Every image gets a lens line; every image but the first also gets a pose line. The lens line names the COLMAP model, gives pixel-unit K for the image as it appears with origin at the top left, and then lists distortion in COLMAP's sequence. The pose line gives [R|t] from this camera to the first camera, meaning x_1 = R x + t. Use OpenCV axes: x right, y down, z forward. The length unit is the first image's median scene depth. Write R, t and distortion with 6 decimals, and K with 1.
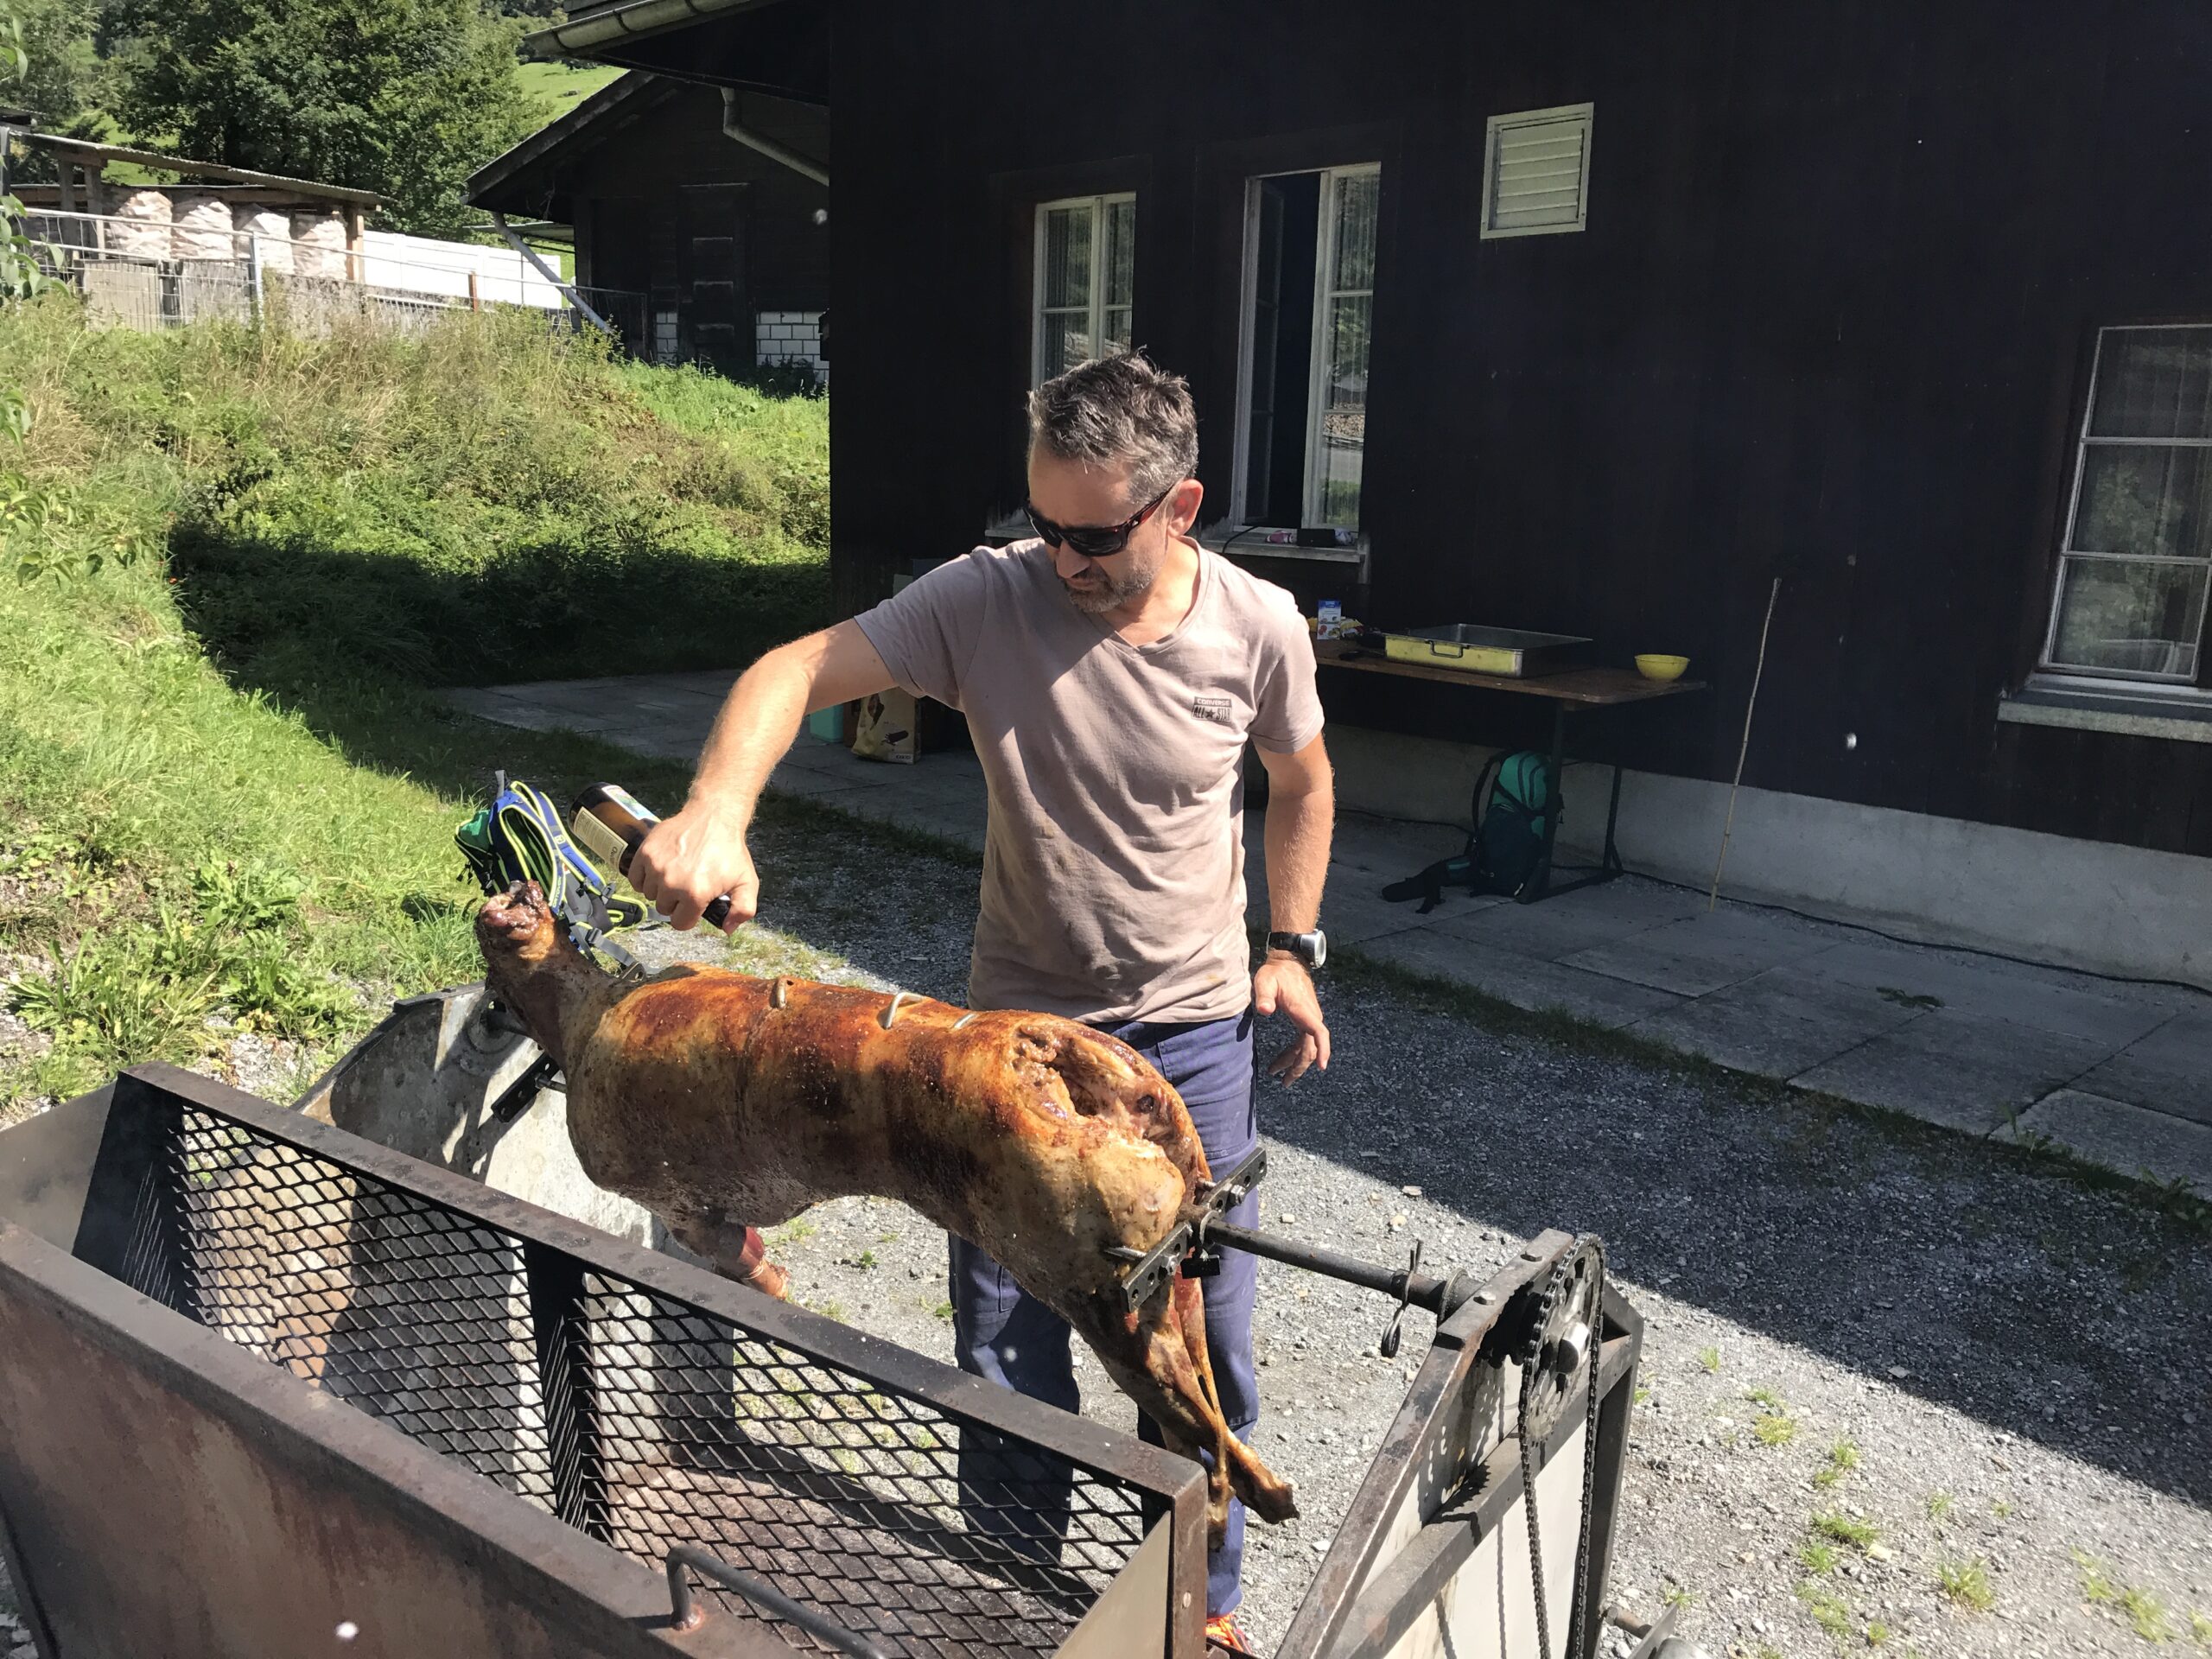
lens RADIAL K [[1785.7, 0, 1109.8], [0, 1785.7, 825.7], [0, 0, 1]] dist [0.014396, -0.011567]
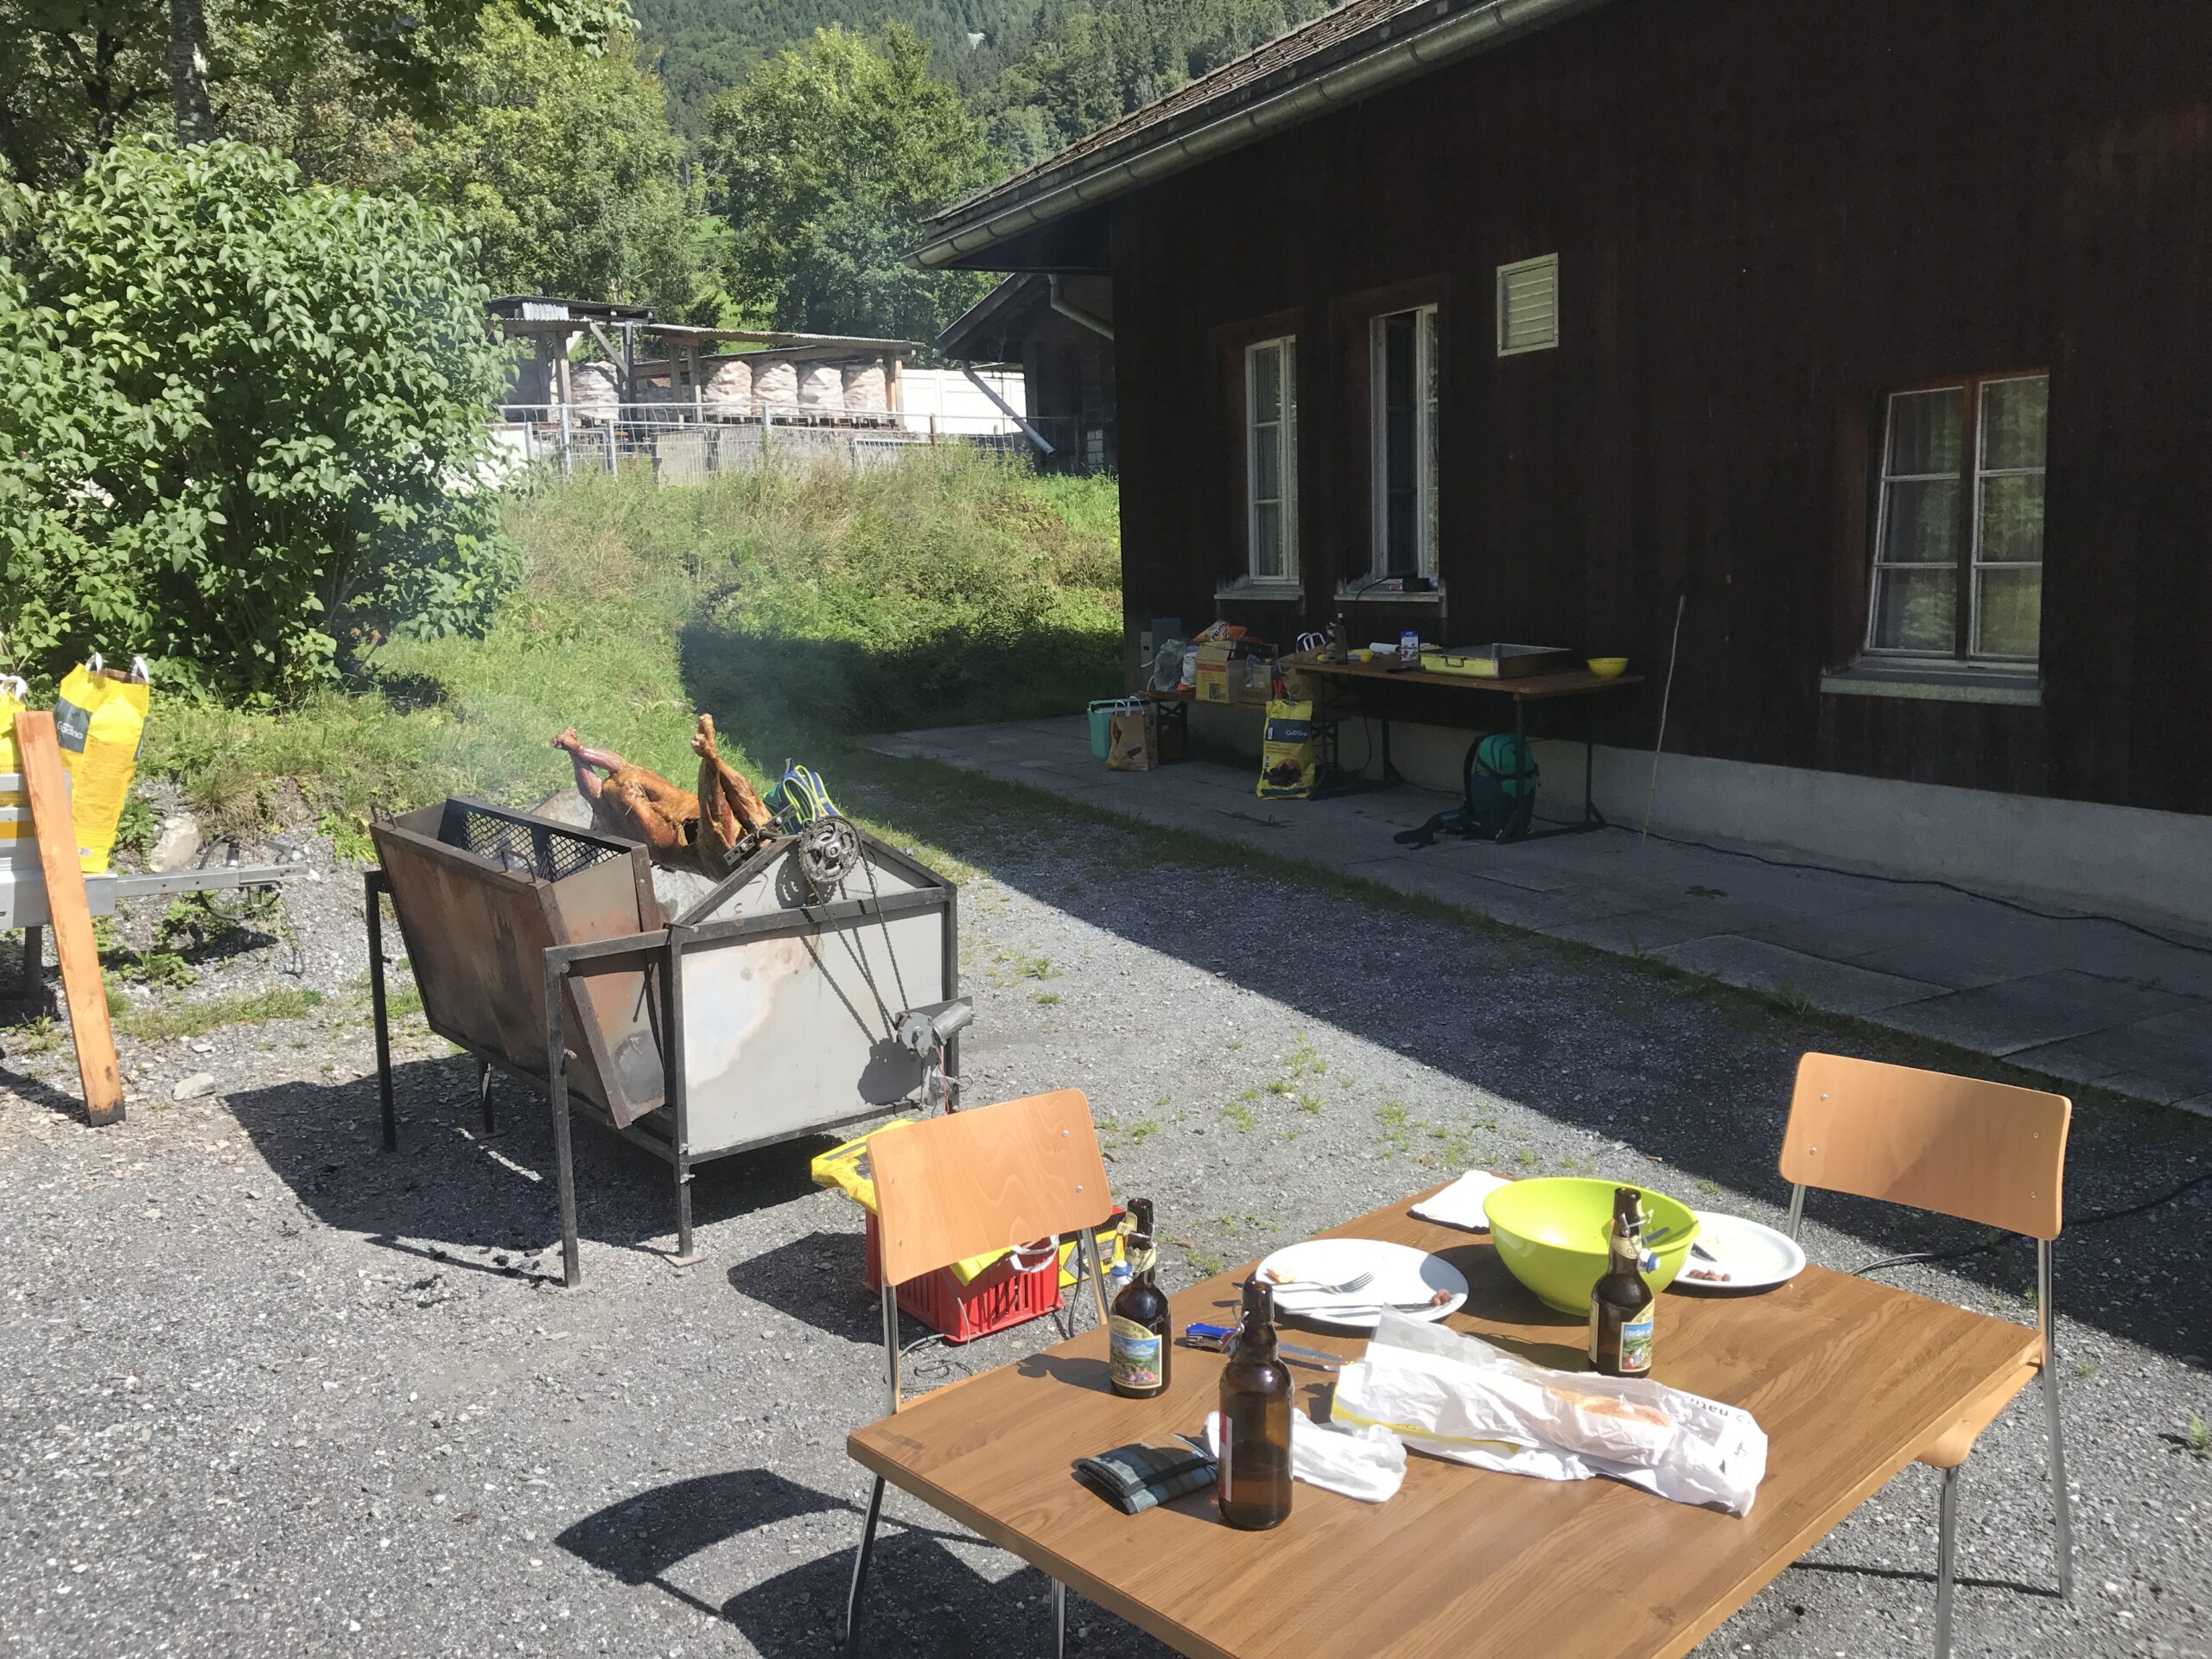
lens RADIAL K [[1785.7, 0, 1100.9], [0, 1785.7, 831.7], [0, 0, 1]] dist [0.014396, -0.011567]
pose [[0.952934, -0.016905, -0.302707, 0.220577], [0.004966, 0.999181, -0.040168, 0.054202], [0.303138, 0.036775, 0.952237, -0.239050]]
